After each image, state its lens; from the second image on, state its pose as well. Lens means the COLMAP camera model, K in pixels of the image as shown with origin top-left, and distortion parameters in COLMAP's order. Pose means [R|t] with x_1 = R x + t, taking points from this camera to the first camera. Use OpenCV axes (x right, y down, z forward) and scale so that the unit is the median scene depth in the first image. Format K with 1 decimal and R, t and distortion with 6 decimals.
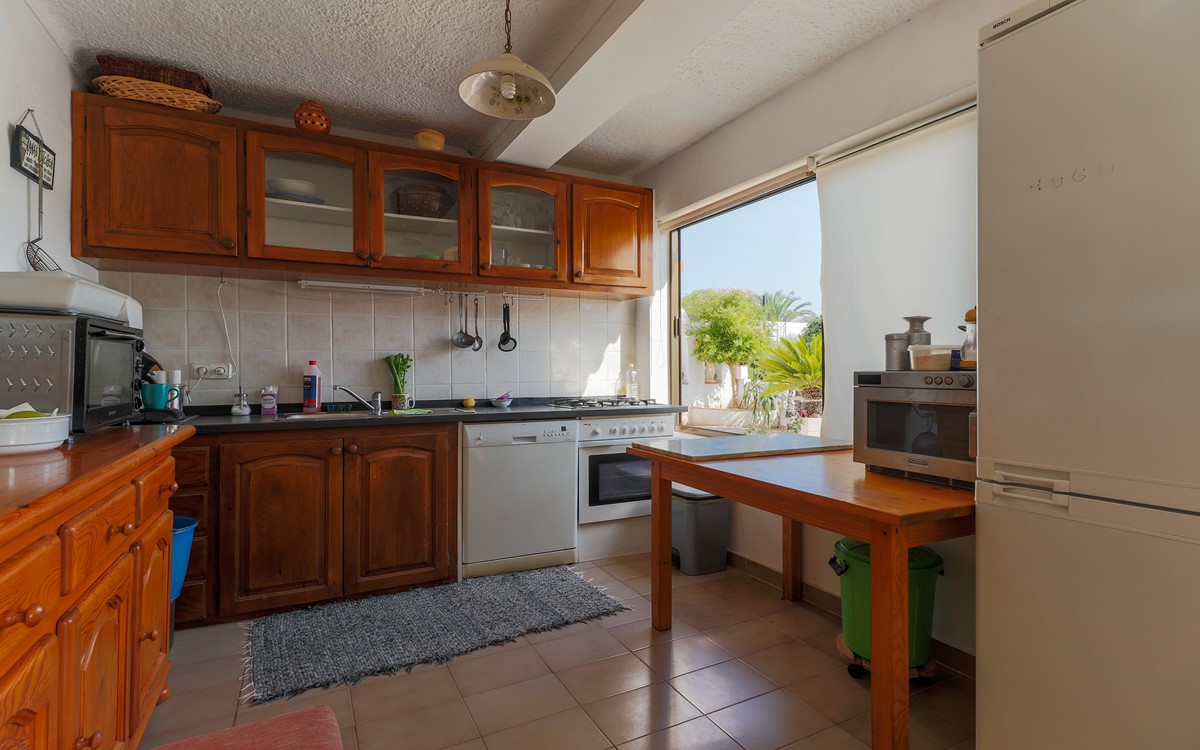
lens RADIAL K [[556.2, 0, 604.1], [0, 556.2, 366.4], [0, 0, 1]] dist [-0.003592, -0.000998]
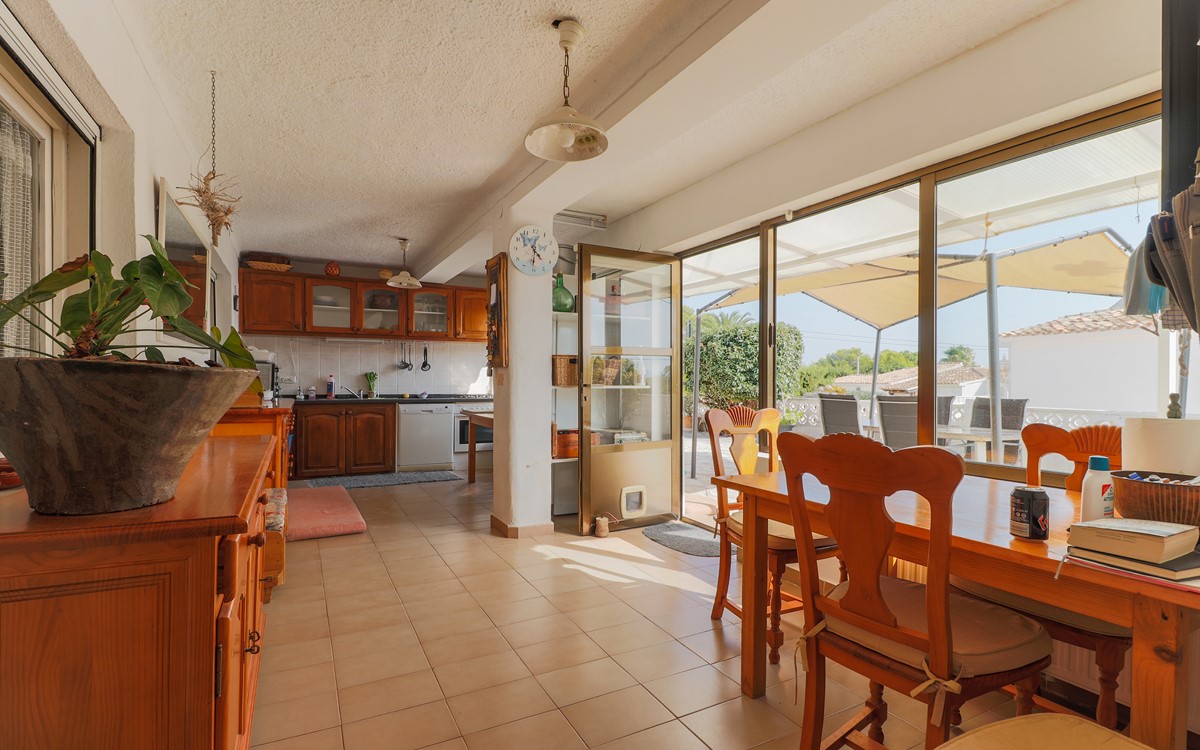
lens RADIAL K [[556.2, 0, 594.2], [0, 556.2, 380.6], [0, 0, 1]] dist [-0.003592, -0.000998]
pose [[0.999971, 0.005385, -0.005310, 0.534644], [-0.005369, 0.999981, 0.003063, -0.001158], [0.005326, -0.003035, 0.999981, -1.211655]]
